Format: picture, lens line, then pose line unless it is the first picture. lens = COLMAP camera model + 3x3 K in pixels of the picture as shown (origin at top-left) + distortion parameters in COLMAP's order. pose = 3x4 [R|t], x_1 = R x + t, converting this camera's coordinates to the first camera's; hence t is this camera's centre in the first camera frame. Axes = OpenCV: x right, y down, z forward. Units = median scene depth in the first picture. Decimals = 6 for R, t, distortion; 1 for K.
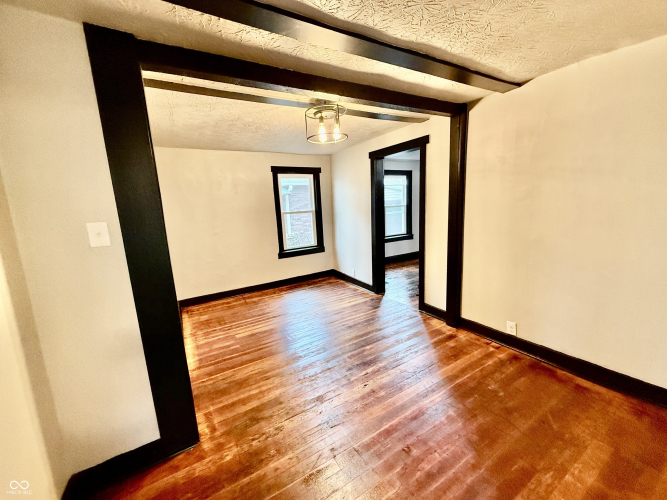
lens RADIAL K [[262.9, 0, 333.5], [0, 262.9, 250.0], [0, 0, 1]] dist [0.000764, 0.000144]
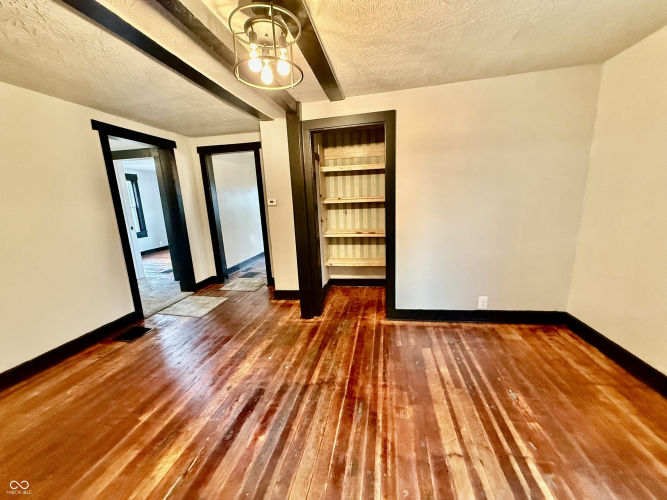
lens RADIAL K [[262.9, 0, 333.5], [0, 262.9, 250.0], [0, 0, 1]] dist [0.000764, 0.000144]
pose [[-0.661566, 0.225841, -0.715071, 0.290781], [-0.053948, 0.936767, 0.345770, -0.189516], [0.747944, 0.267327, -0.607549, 1.172001]]
